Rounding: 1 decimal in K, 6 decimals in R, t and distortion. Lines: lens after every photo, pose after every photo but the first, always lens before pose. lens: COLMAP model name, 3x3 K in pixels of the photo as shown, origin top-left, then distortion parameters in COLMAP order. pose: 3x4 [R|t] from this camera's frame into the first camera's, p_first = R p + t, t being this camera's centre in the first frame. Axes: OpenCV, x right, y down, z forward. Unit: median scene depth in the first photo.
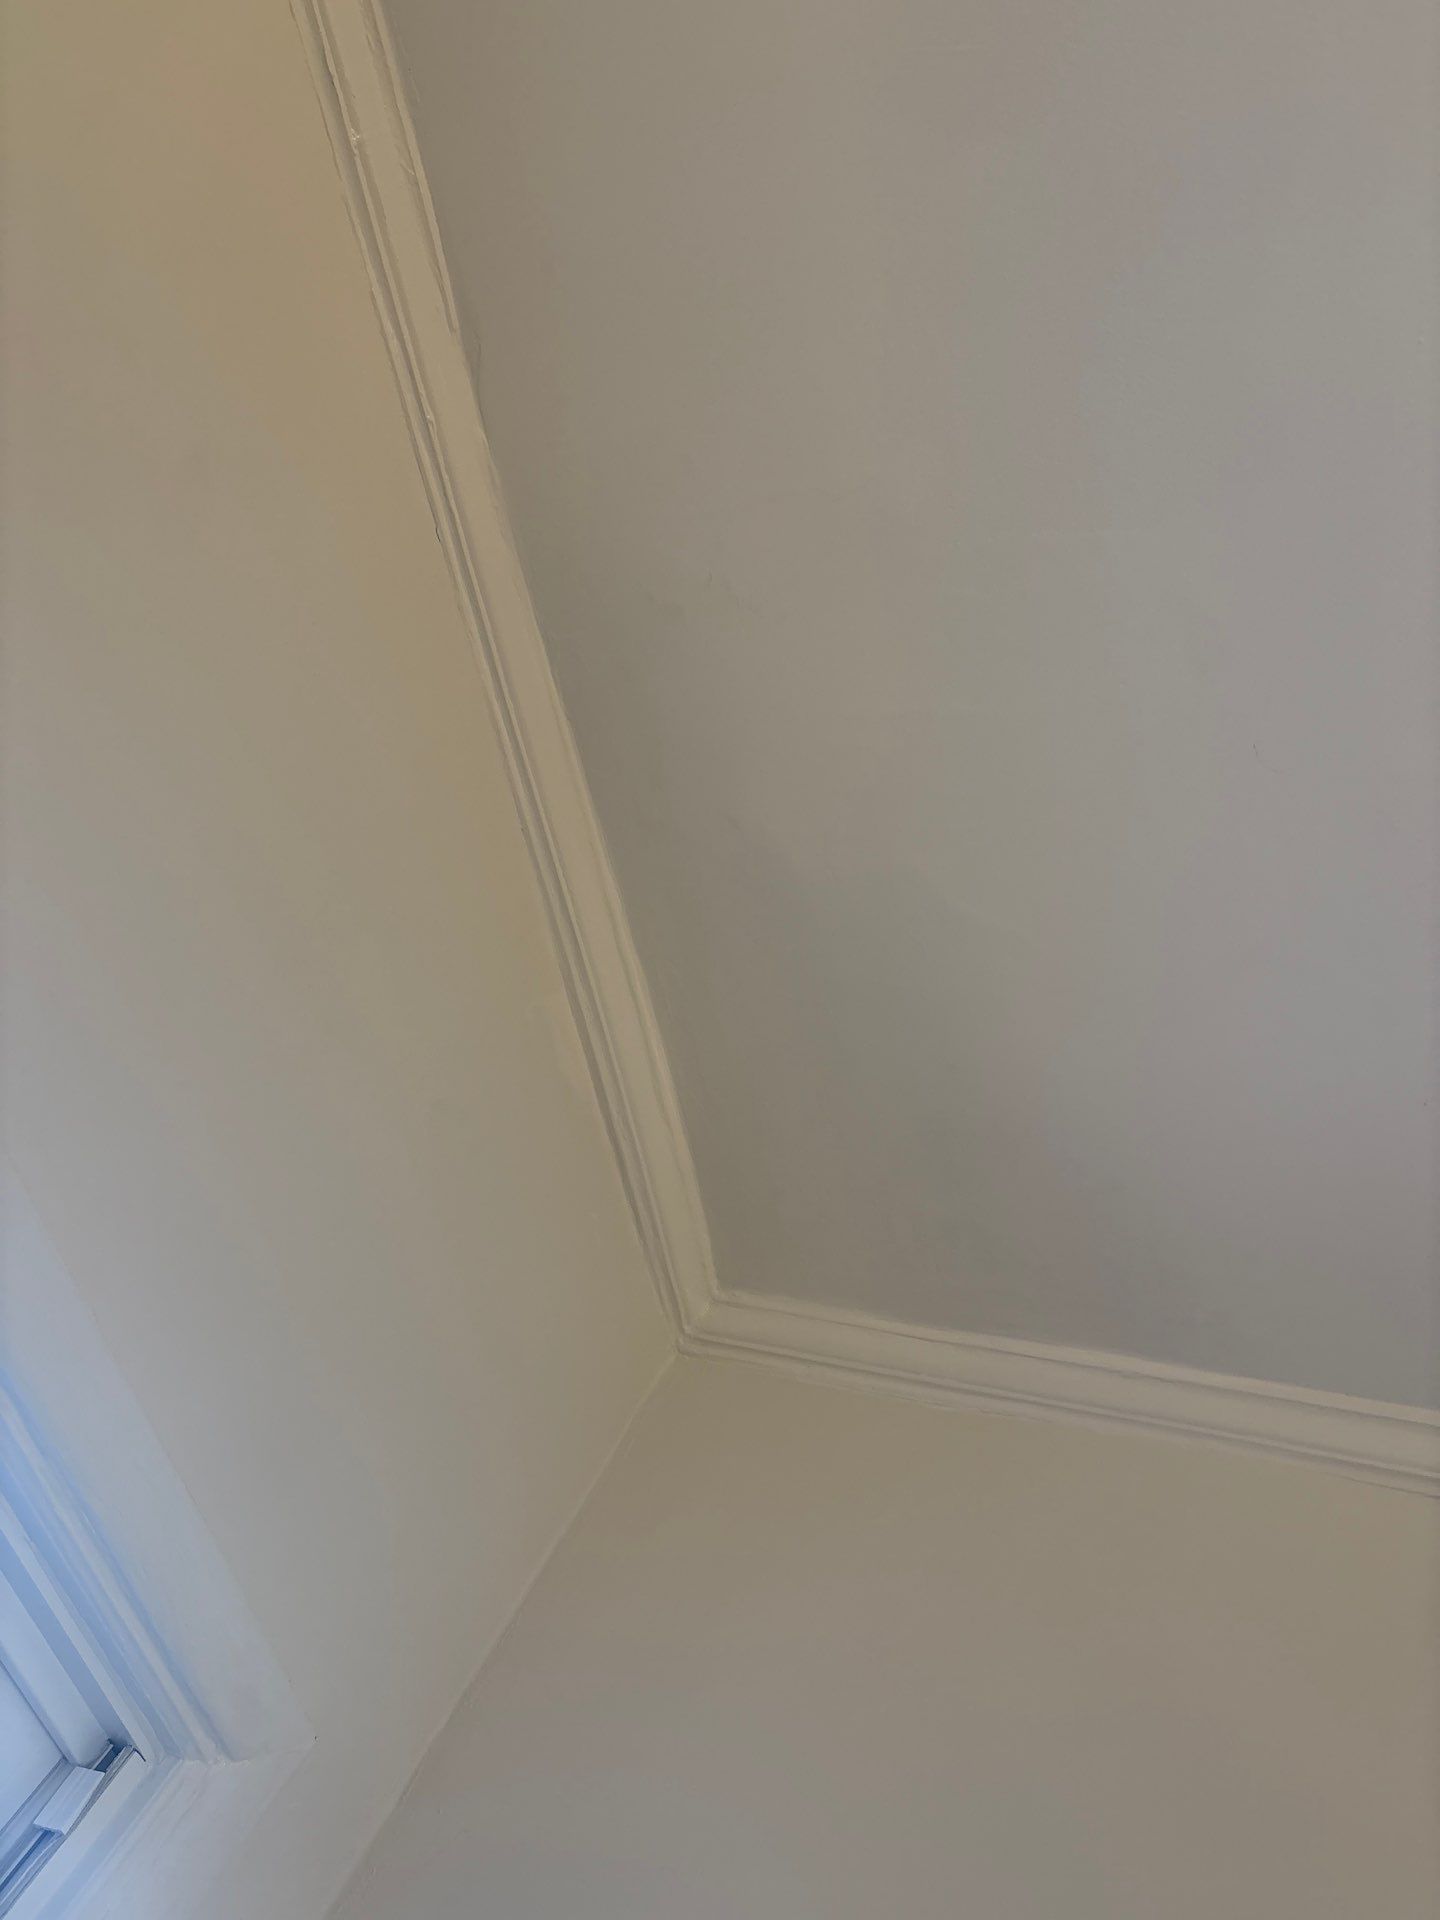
lens RADIAL K [[1450.7, 0, 712.0], [0, 1450.7, 955.4], [0, 0, 1]] dist [0.040594, -0.041692]
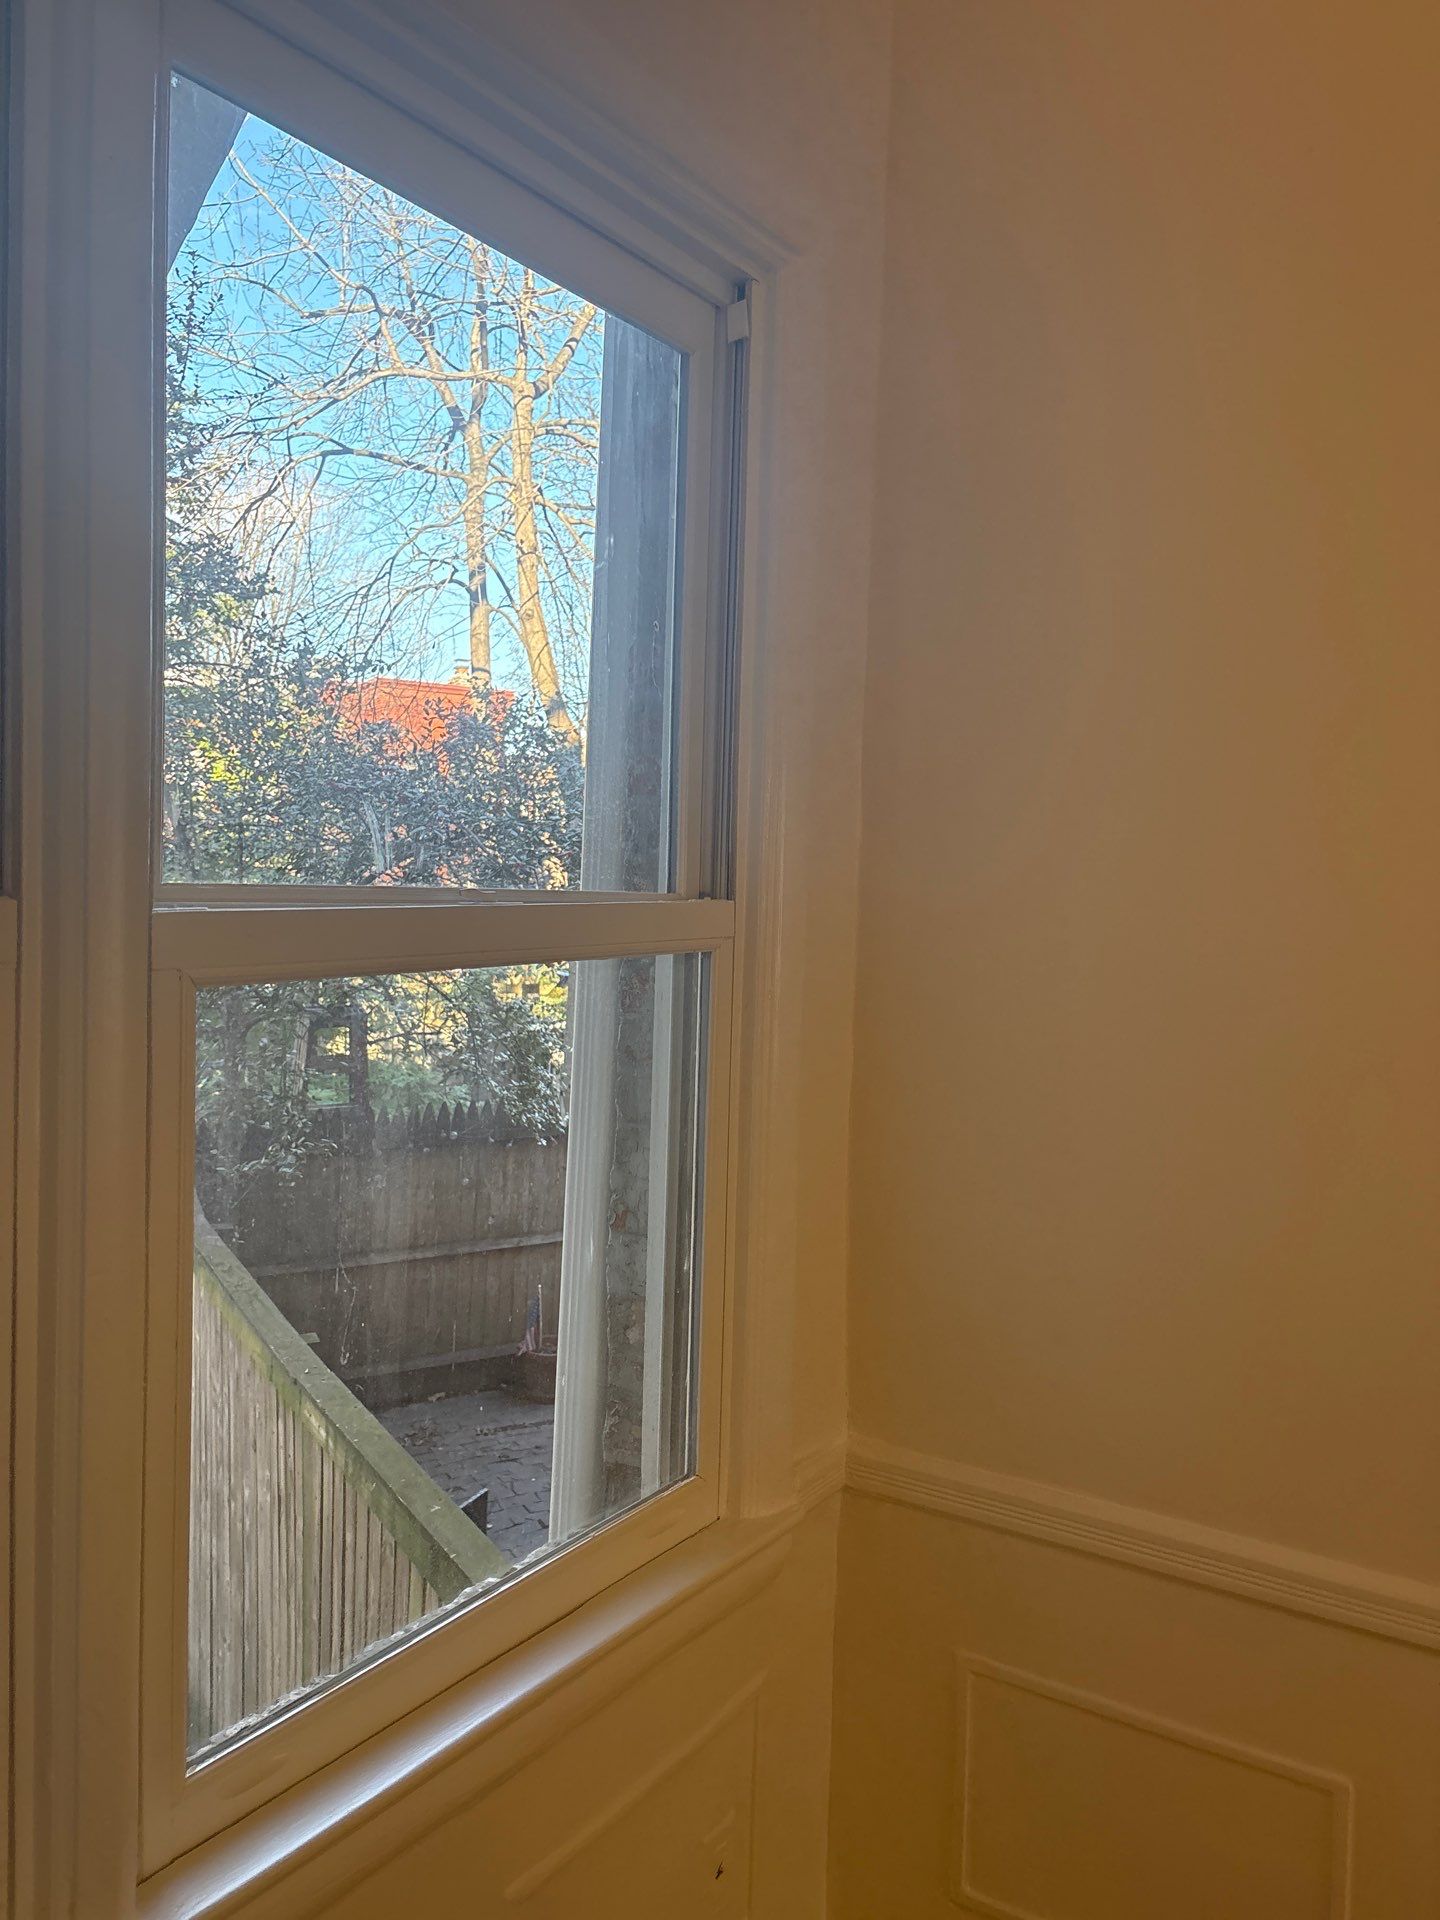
lens RADIAL K [[1450.7, 0, 732.8], [0, 1450.7, 950.8], [0, 0, 1]] dist [0.040594, -0.041692]
pose [[0.860222, -0.383671, -0.335878, -0.108104], [0.496541, 0.480374, 0.722971, -0.218204], [-0.116036, -0.788693, 0.603737, -0.435277]]
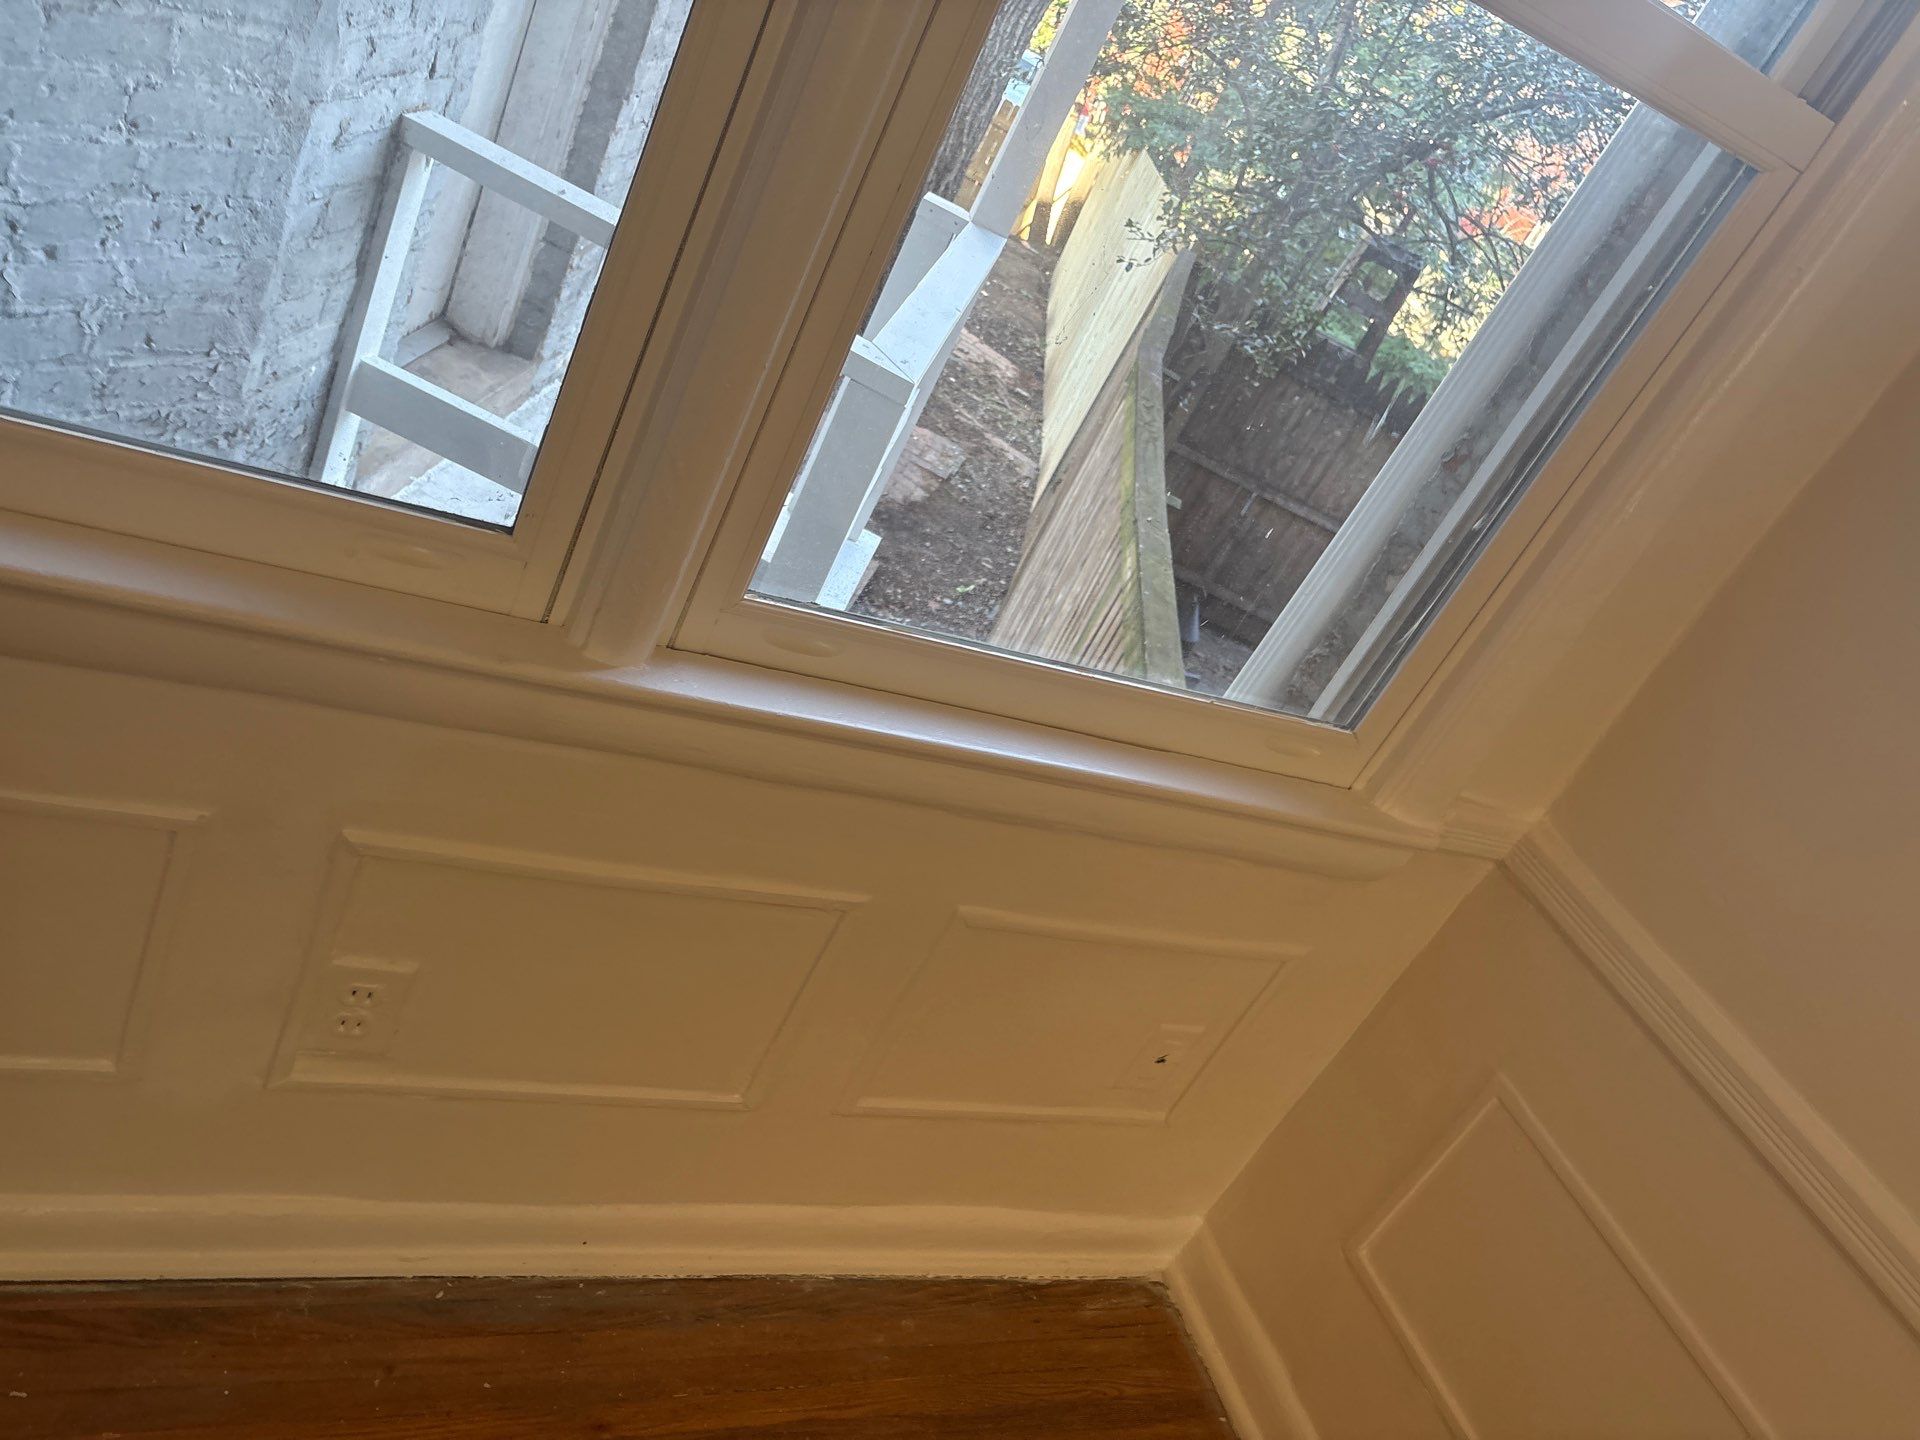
lens RADIAL K [[1450.7, 0, 972.0], [0, 1450.7, 730.8], [0, 0, 1]] dist [0.040594, -0.041692]
pose [[0.632813, 0.245554, -0.734337, -0.093700], [0.528403, 0.556278, 0.641362, 0.010394], [0.565985, -0.793888, 0.222268, -0.444137]]
